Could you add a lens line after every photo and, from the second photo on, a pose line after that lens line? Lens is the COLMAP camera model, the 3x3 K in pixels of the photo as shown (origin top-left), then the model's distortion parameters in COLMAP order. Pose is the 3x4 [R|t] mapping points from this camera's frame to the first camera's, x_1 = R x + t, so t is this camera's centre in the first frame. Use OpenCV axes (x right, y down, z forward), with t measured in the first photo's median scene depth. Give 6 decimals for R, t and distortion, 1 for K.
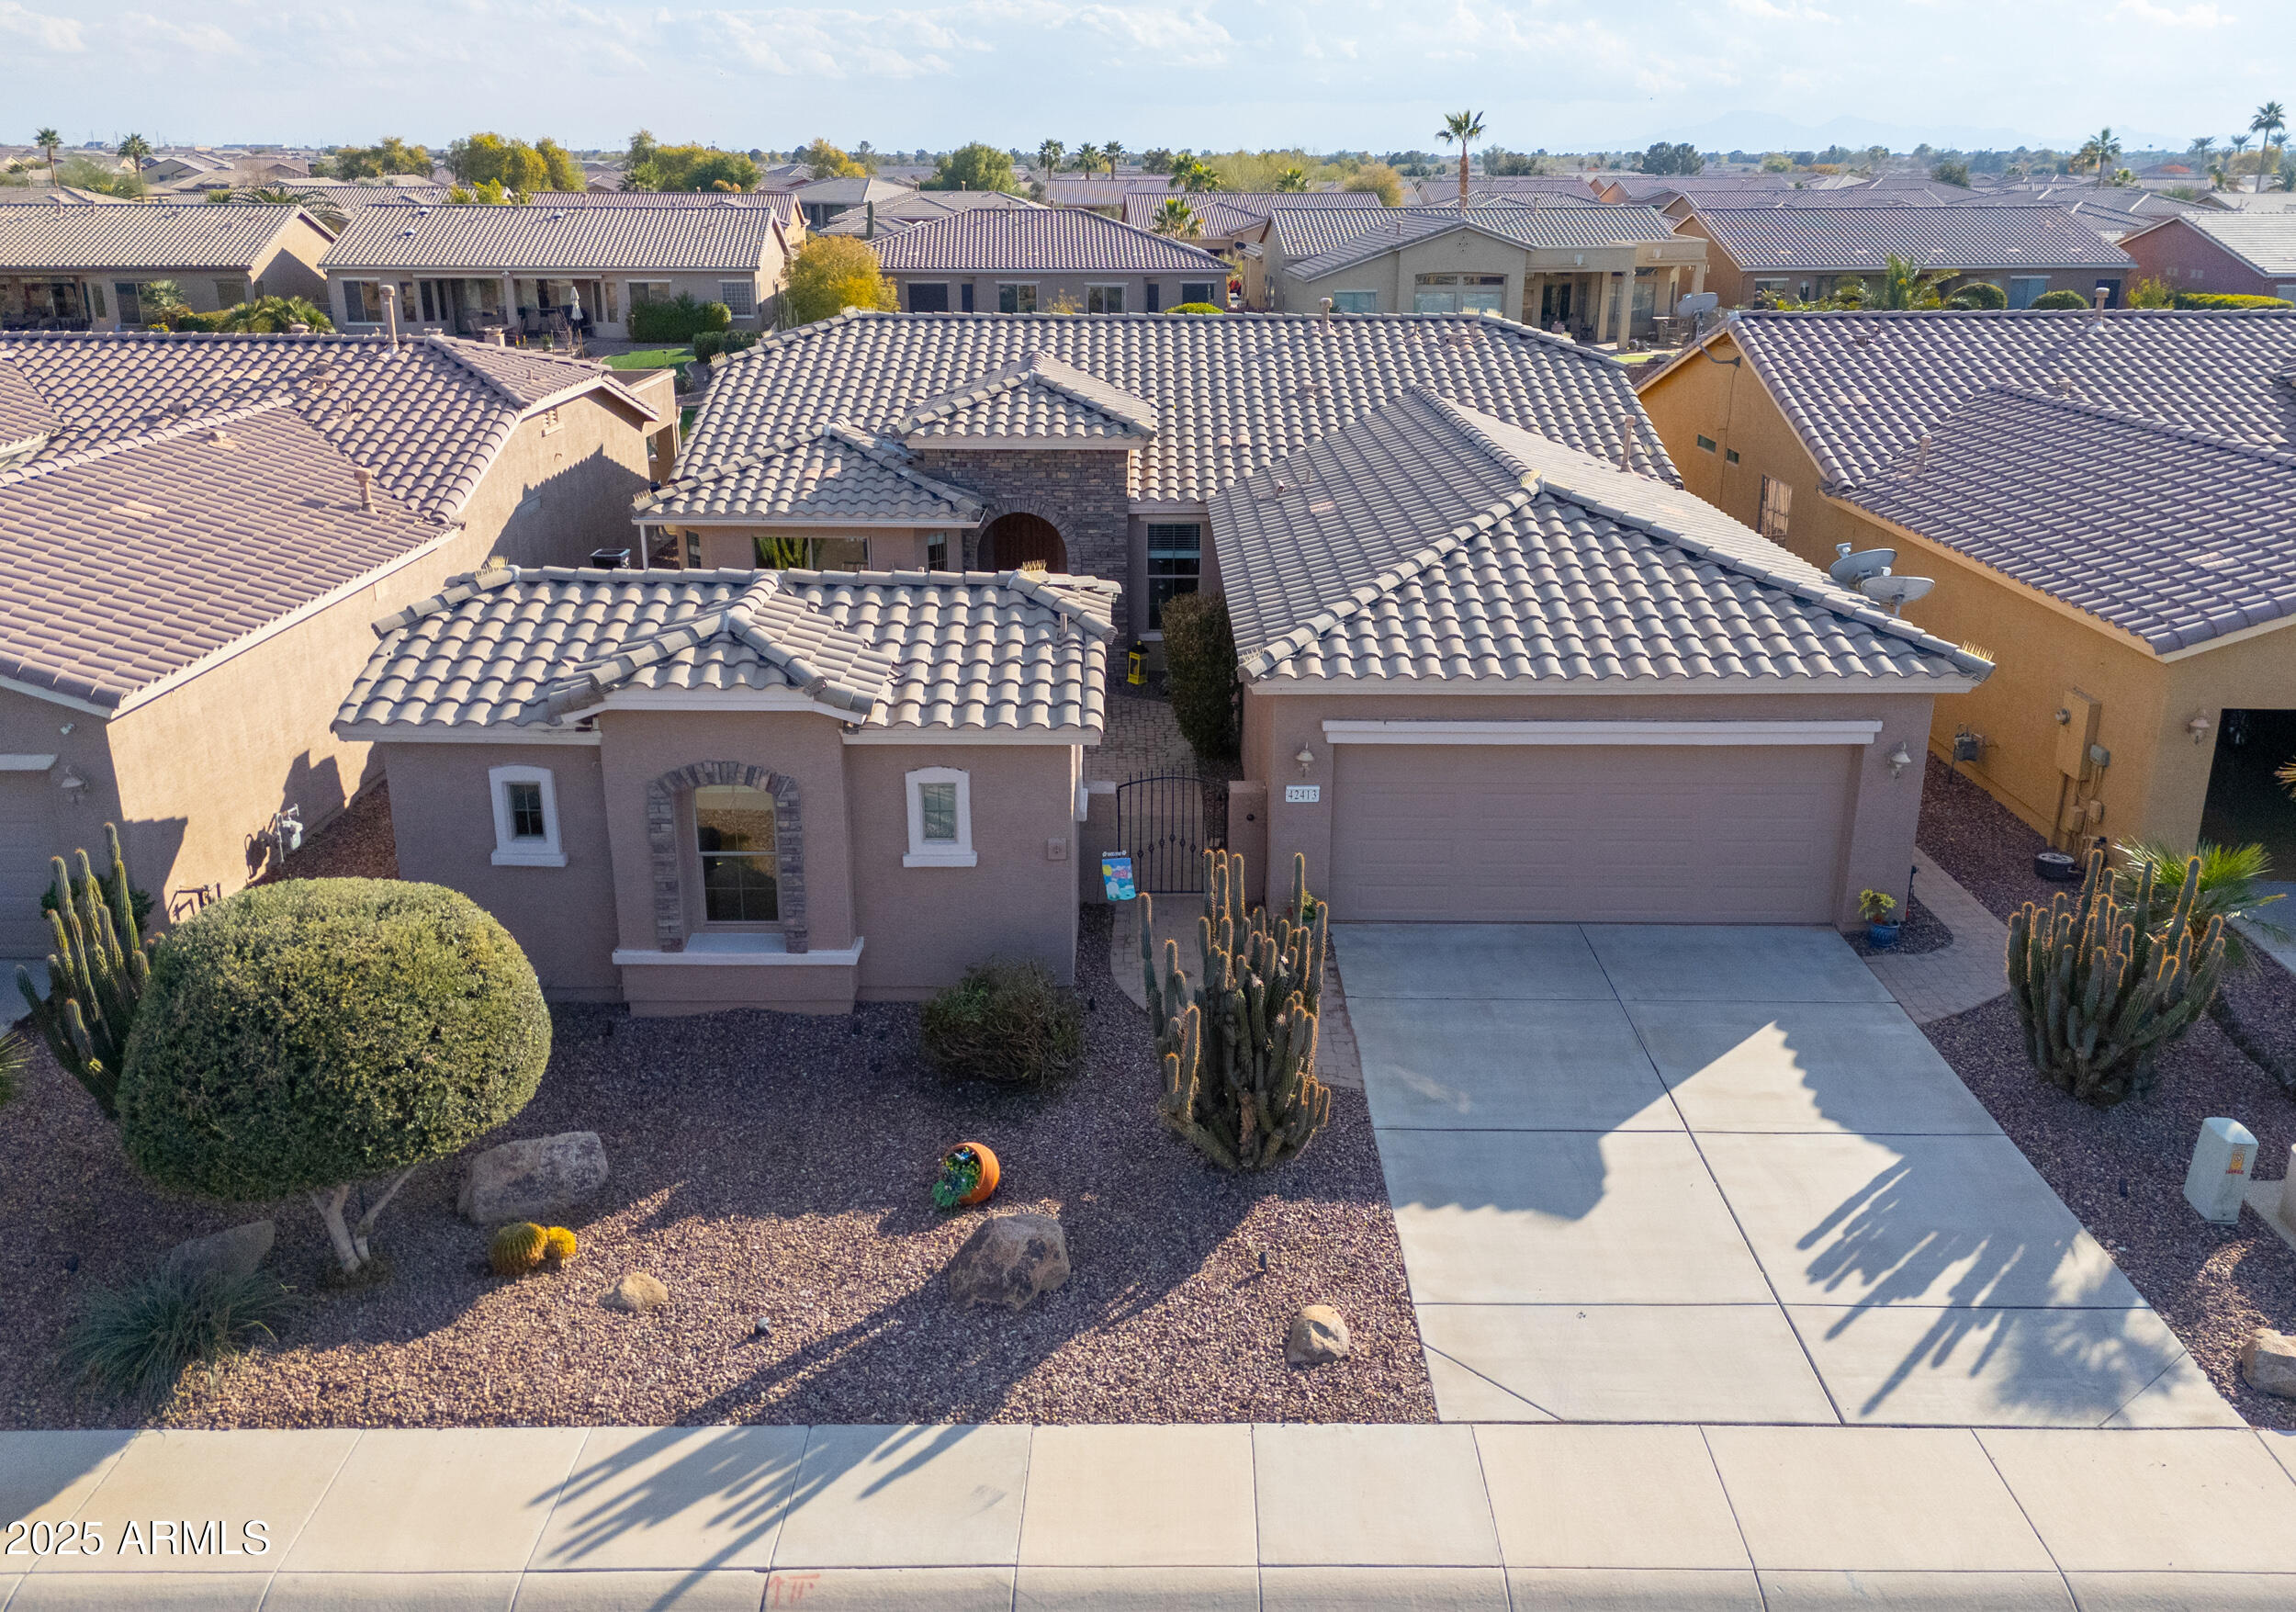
lens RADIAL K [[1710.2, 0, 1143.5], [0, 1710.2, 716.6], [0, 0, 1]] dist [0.093578, -0.099427]
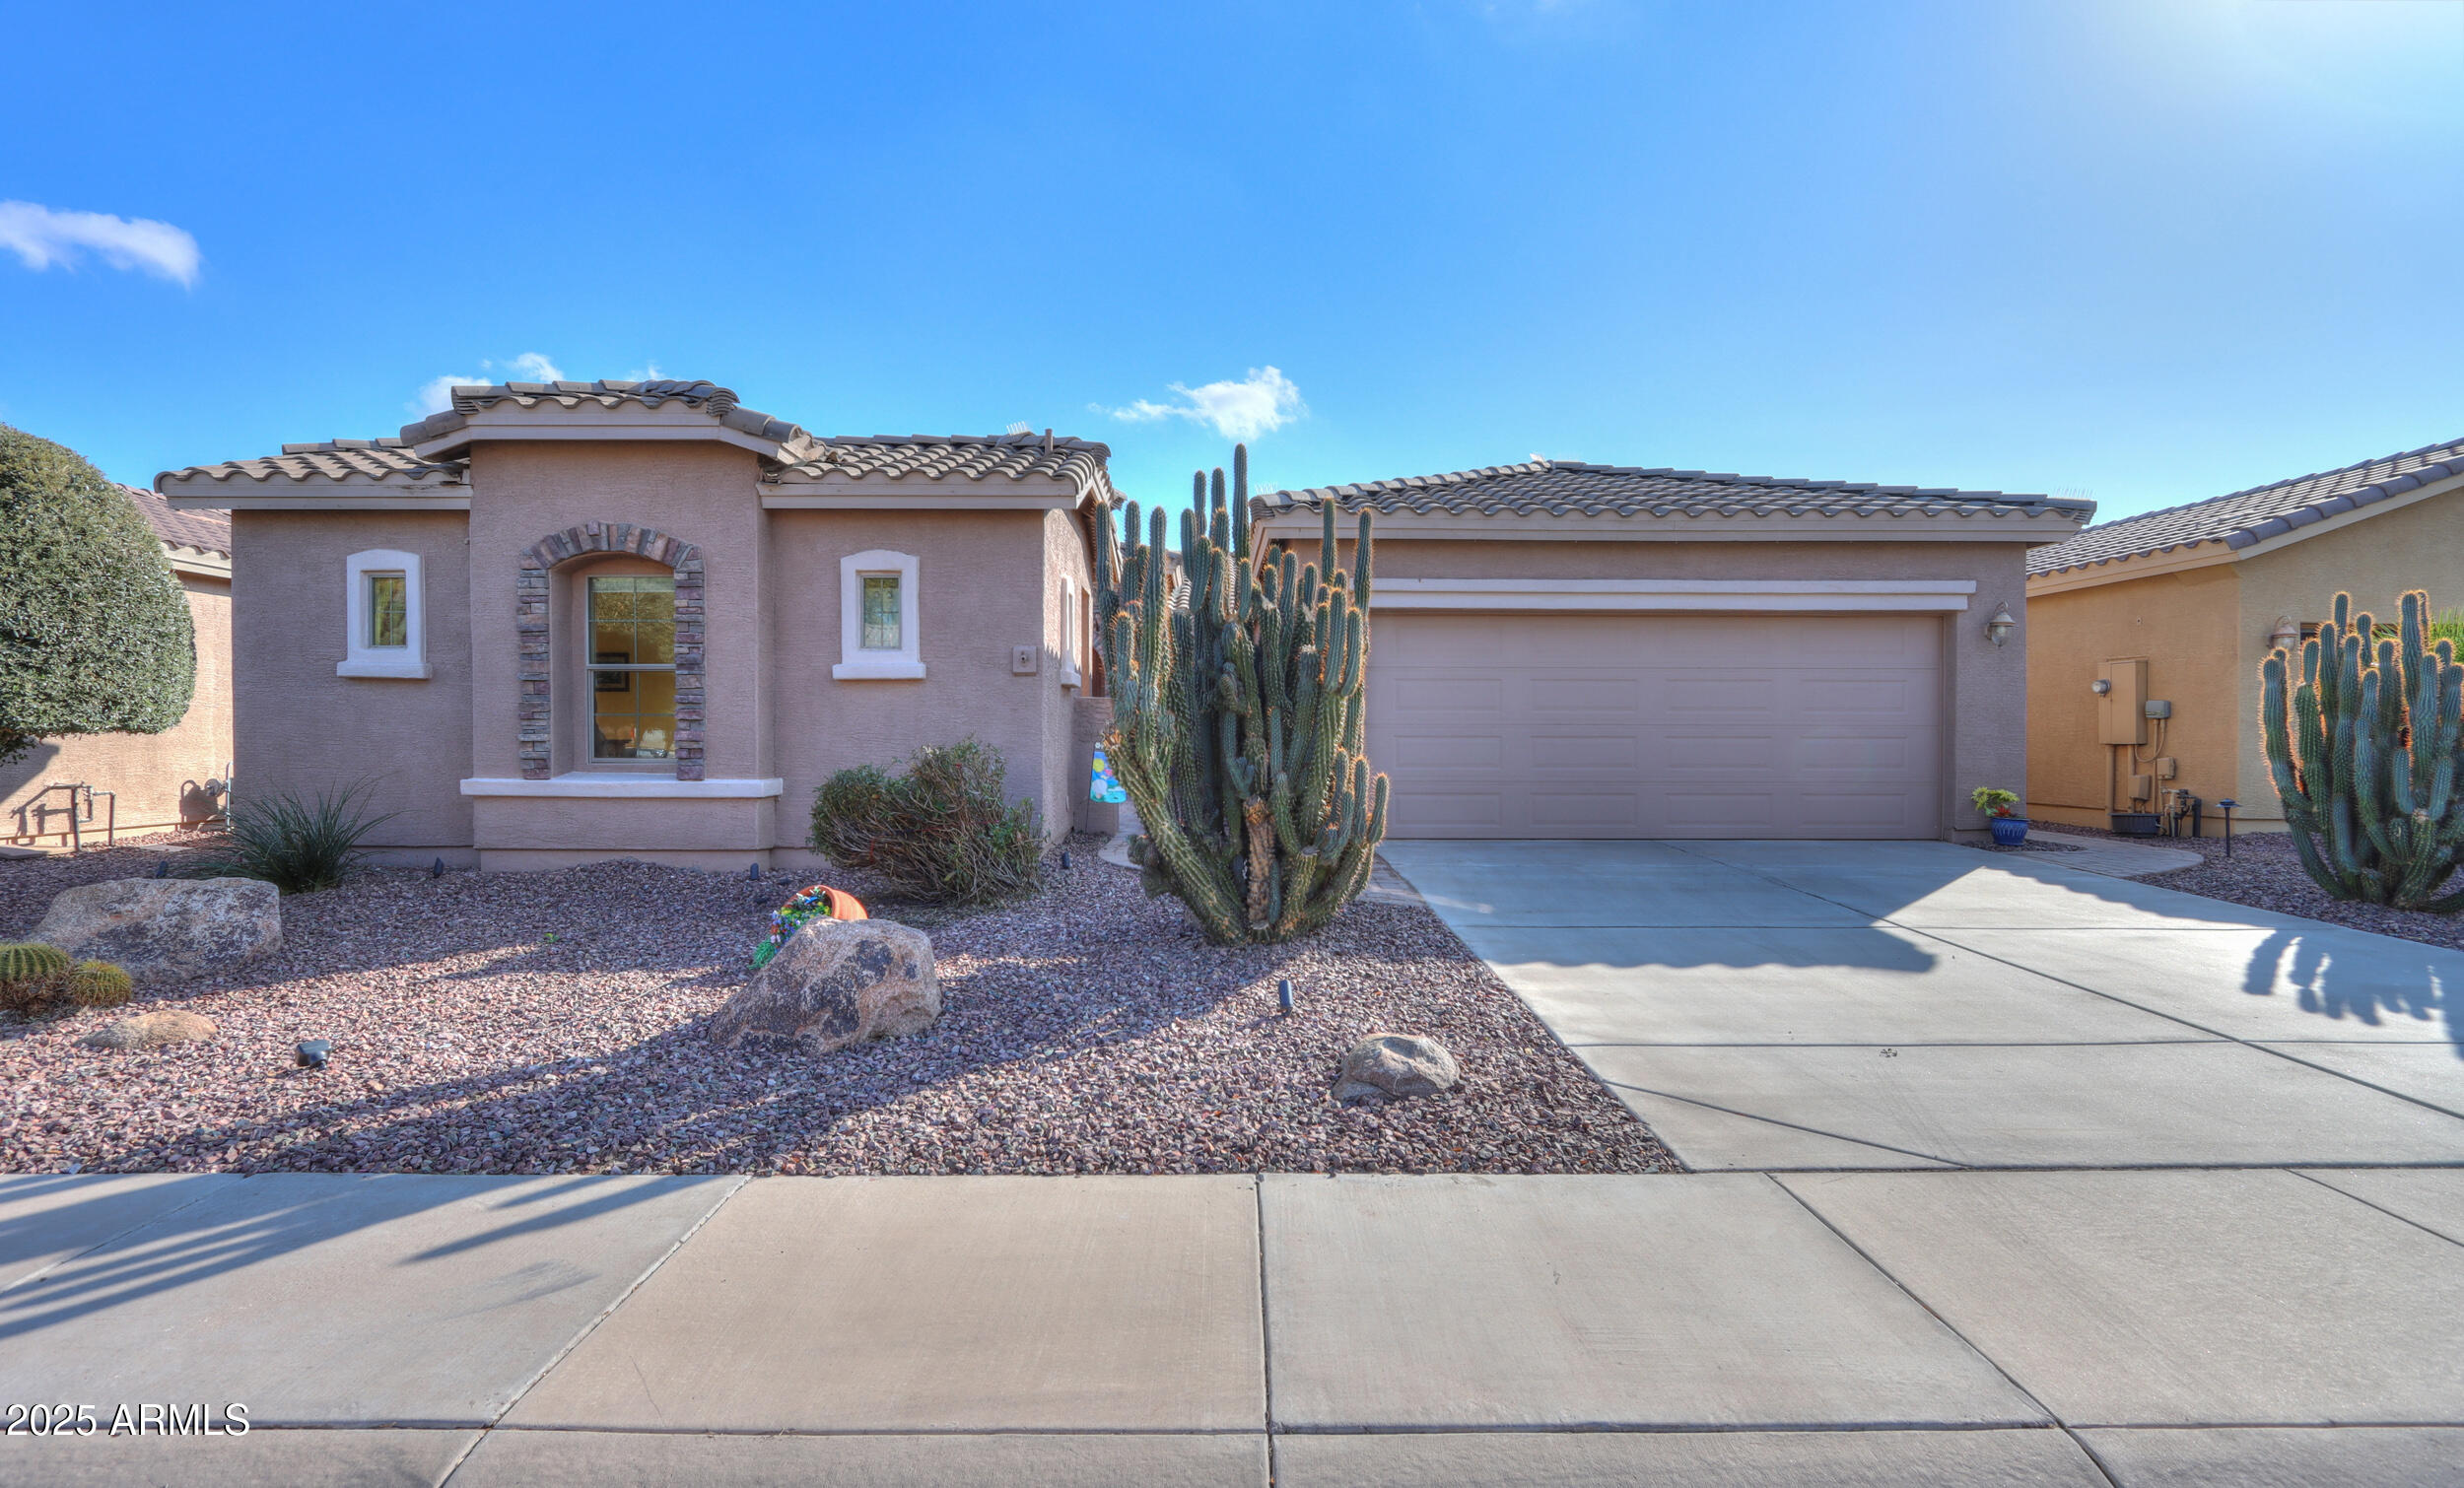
lens RADIAL K [[1158.3, 0, 1199.9], [0, 1158.3, 763.5], [0, 0, 1]] dist [-0.031675, 0.018110]
pose [[0.999971, -0.000245, -0.007647, 0.035617], [-0.001917, 0.959585, -0.281412, 0.277615], [0.007407, 0.281419, 0.959556, 0.494344]]
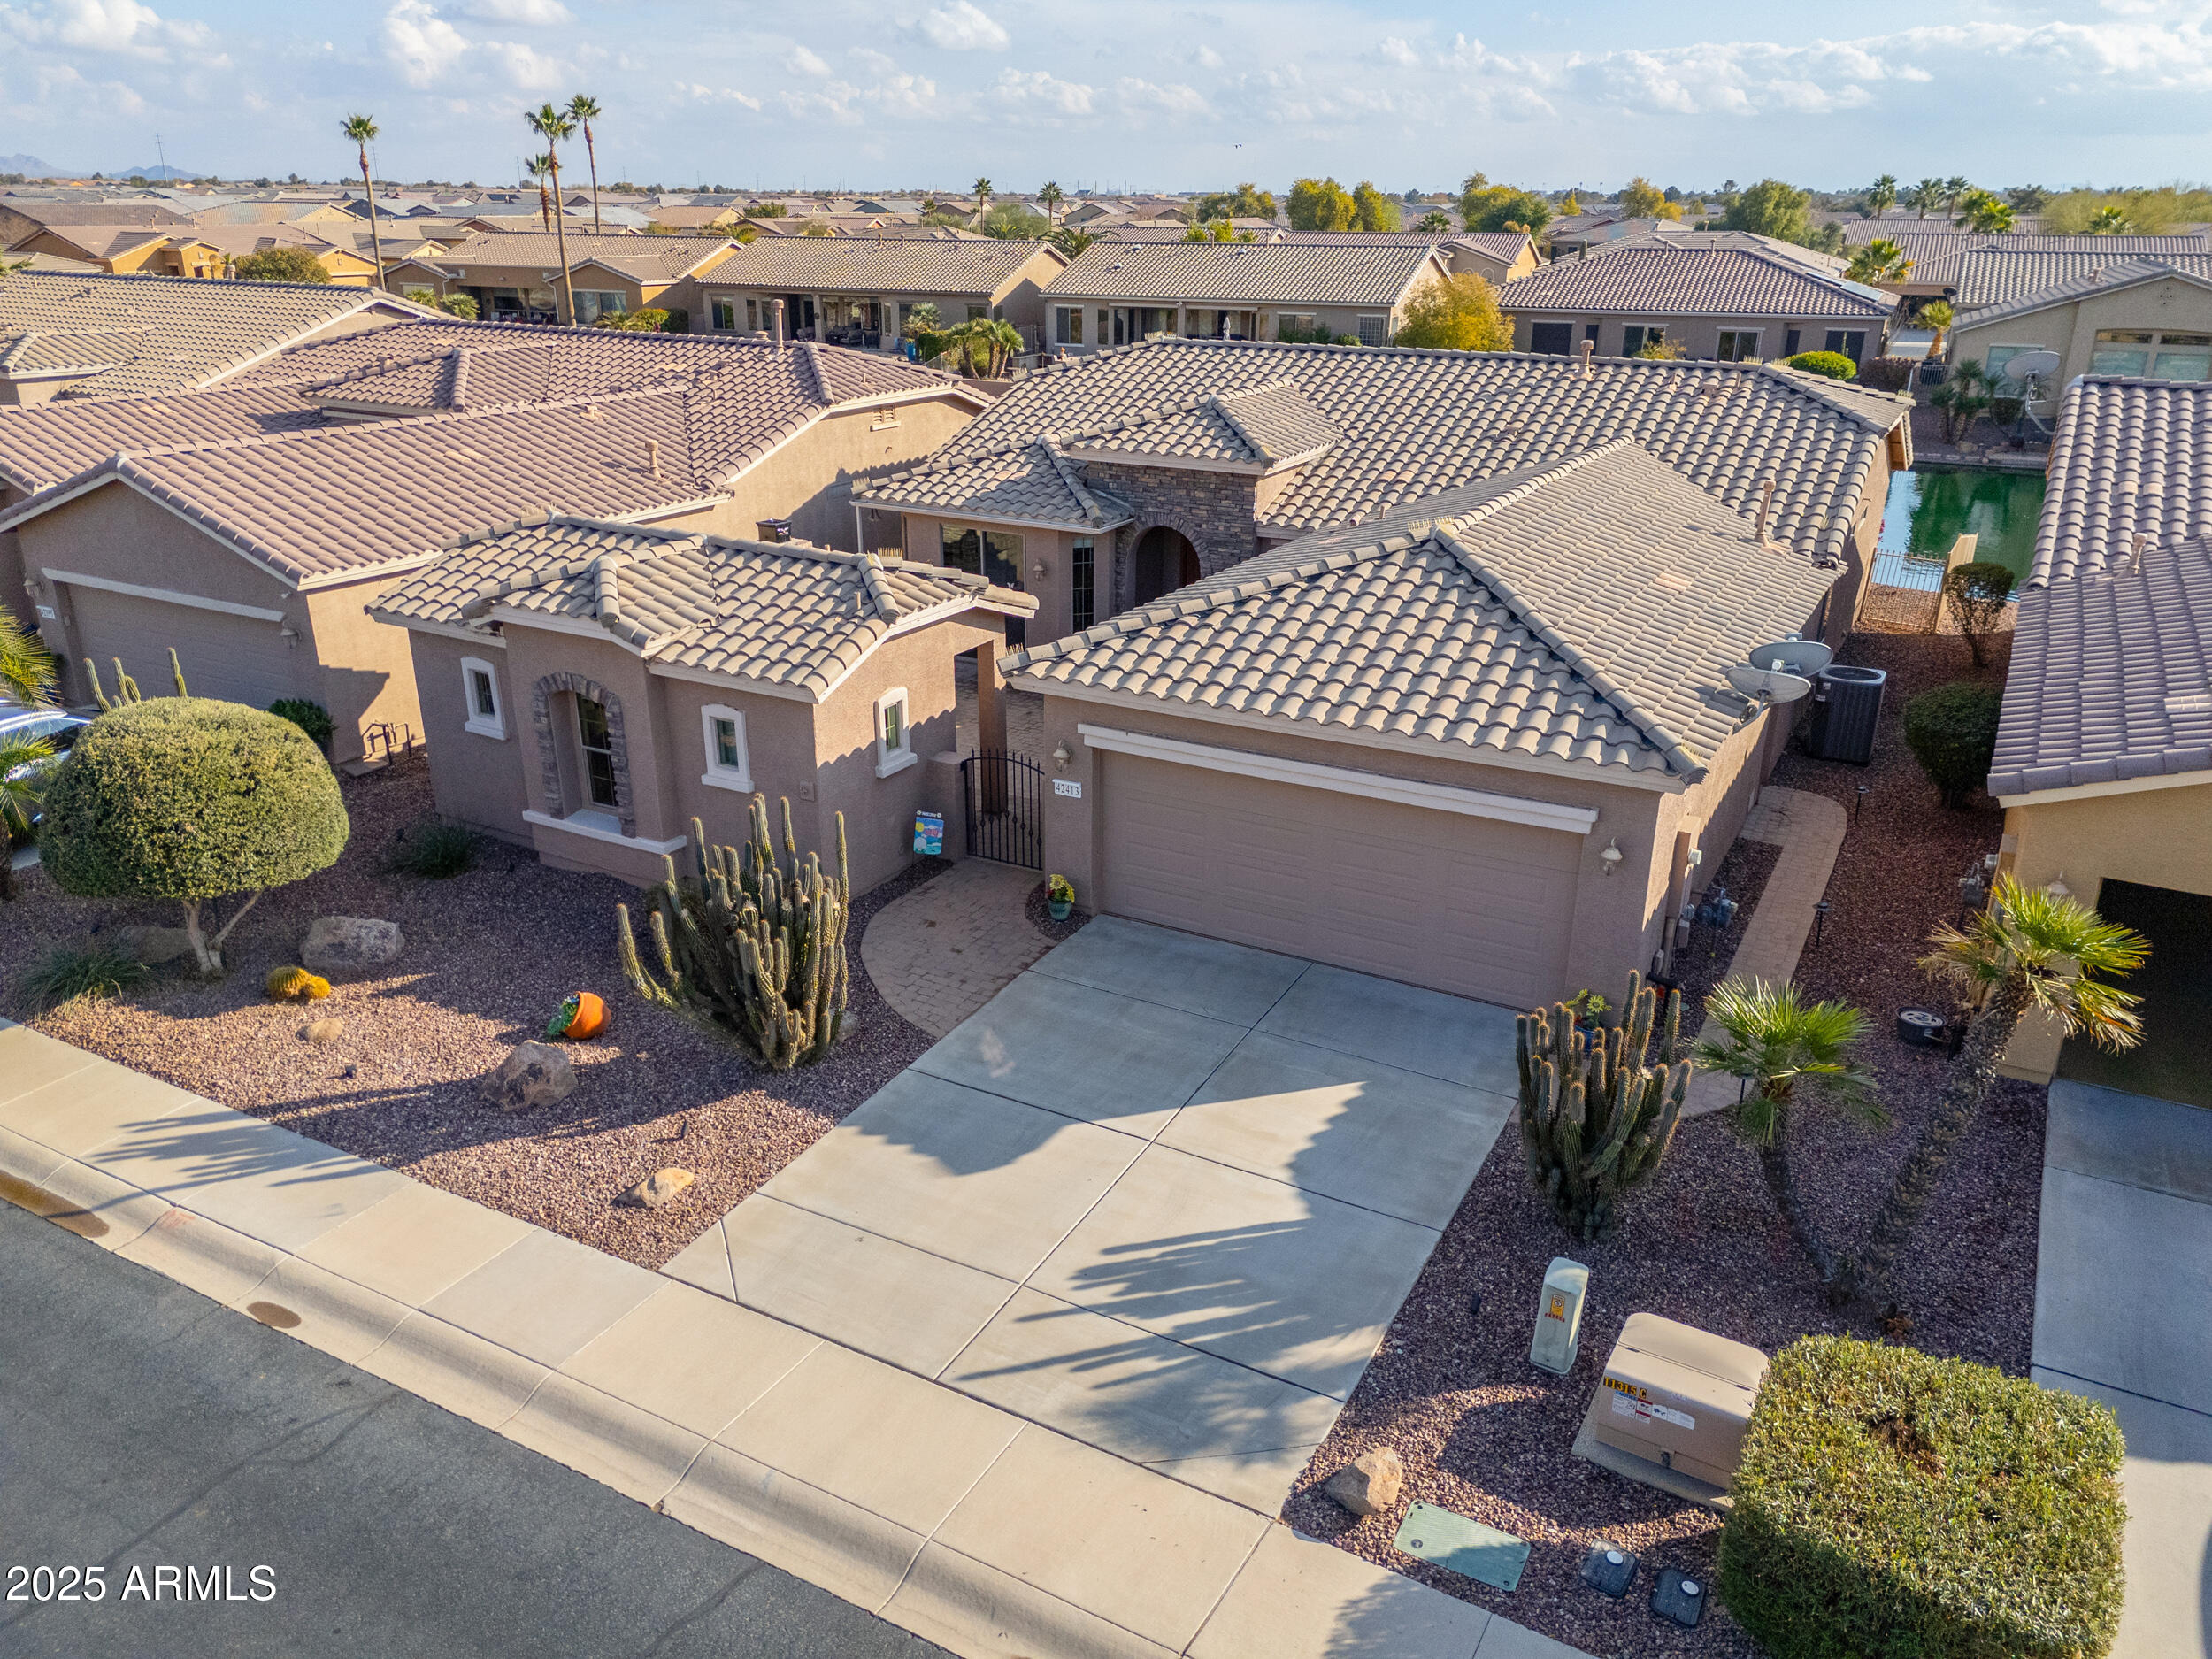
lens RADIAL K [[1614.3, 0, 1104.7], [0, 1614.3, 842.3], [0, 0, 1]] dist [0.079163, -0.080809]
pose [[0.875908, 0.181673, -0.446968, 0.628867], [-0.153652, 0.983201, 0.098523, -0.027994], [0.457359, -0.017620, 0.889108, 0.109082]]
